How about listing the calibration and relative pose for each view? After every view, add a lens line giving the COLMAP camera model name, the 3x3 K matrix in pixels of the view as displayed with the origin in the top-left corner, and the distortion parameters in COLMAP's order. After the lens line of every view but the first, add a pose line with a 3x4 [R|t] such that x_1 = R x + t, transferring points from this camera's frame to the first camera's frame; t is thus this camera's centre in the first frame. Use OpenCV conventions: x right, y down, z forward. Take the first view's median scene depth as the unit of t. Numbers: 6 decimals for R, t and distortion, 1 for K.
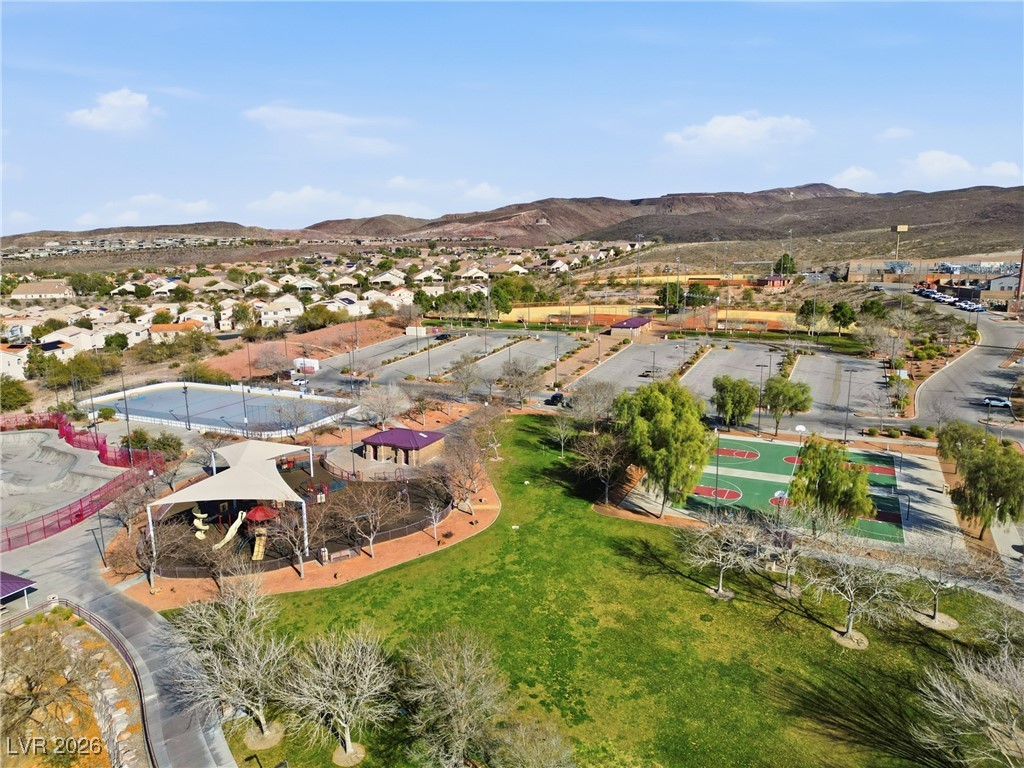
lens RADIAL K [[725.9, 0, 512.0], [0, 725.9, 384.0], [0, 0, 1]] dist [0.074390, -0.091725]
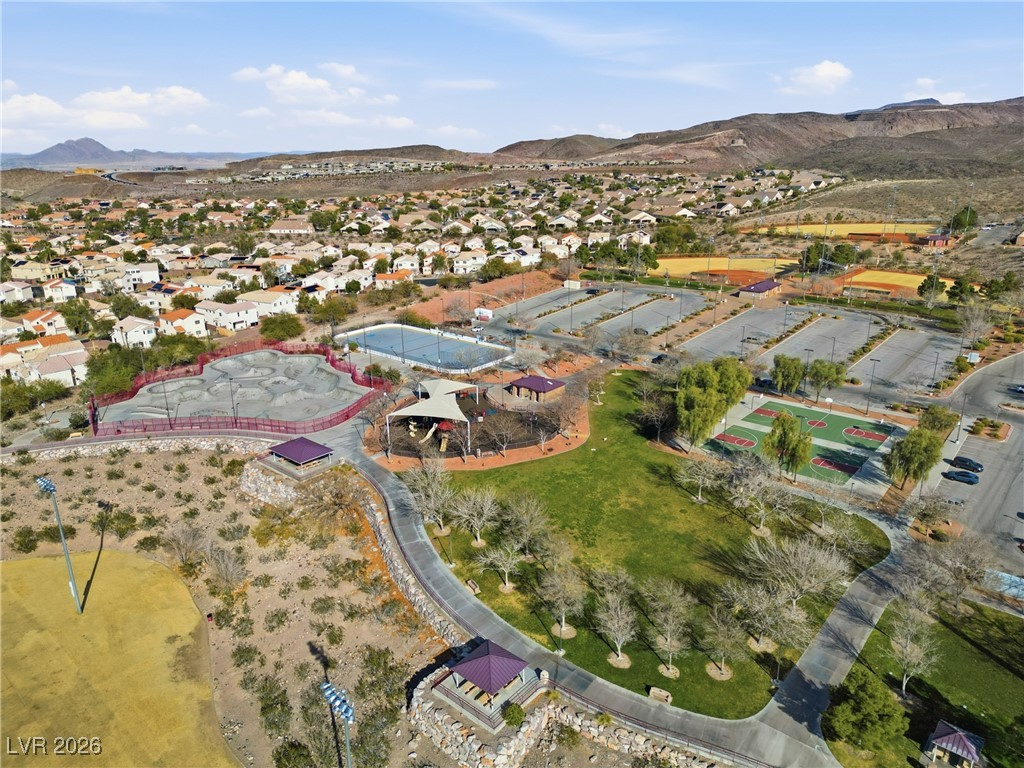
lens RADIAL K [[725.9, 0, 512.0], [0, 725.9, 384.0], [0, 0, 1]] dist [0.074390, -0.091725]
pose [[0.967389, 0.084354, -0.238836, 0.086187], [-0.056866, 0.991175, 0.119741, -0.055190], [0.246829, -0.102254, 0.963649, -0.247294]]
